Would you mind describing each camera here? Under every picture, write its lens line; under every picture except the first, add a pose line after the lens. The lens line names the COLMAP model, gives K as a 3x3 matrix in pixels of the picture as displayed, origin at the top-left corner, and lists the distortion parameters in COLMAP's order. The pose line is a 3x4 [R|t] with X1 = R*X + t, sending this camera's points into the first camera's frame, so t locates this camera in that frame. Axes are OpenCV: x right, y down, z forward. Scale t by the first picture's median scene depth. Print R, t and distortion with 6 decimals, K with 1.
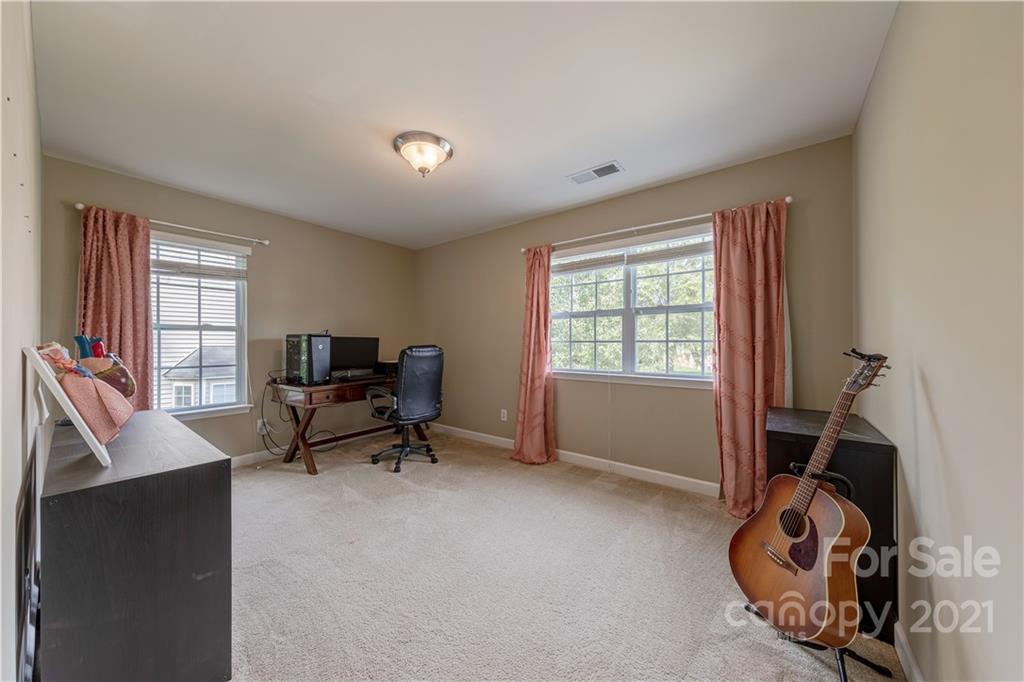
lens RADIAL K [[351.6, 0, 504.9], [0, 351.6, 338.4], [0, 0, 1]] dist [0.000539, -0.000019]
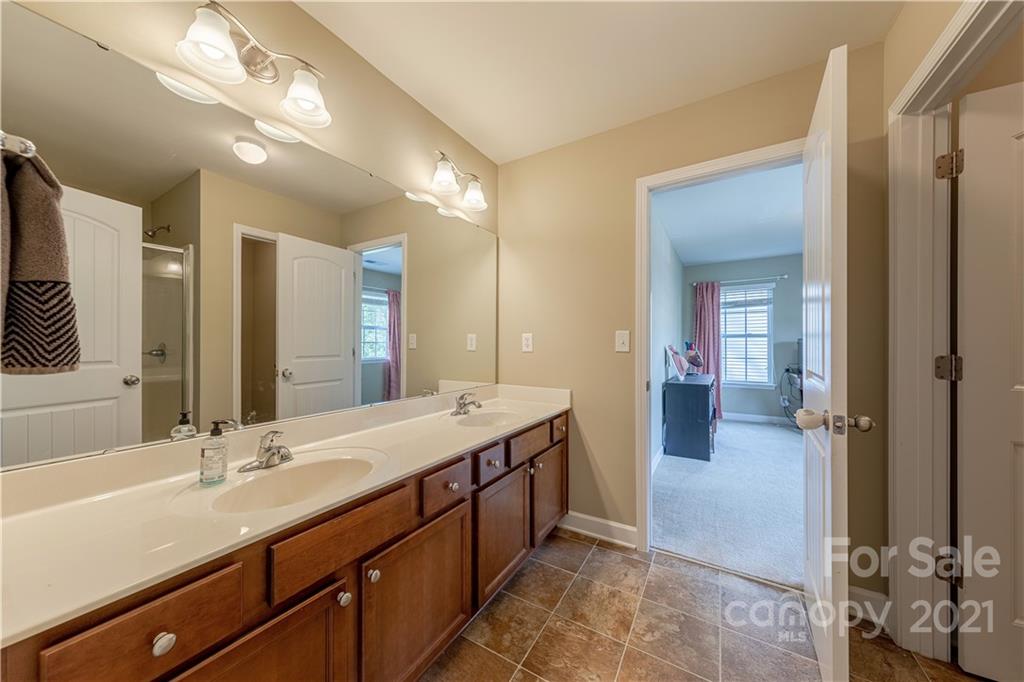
lens RADIAL K [[351.6, 0, 509.4], [0, 351.6, 342.1], [0, 0, 1]] dist [0.000539, -0.000019]
pose [[0.083102, -0.003205, -0.996536, 0.834139], [0.006947, 0.999972, -0.002636, -0.003578], [0.996517, -0.006704, 0.083122, -0.333635]]
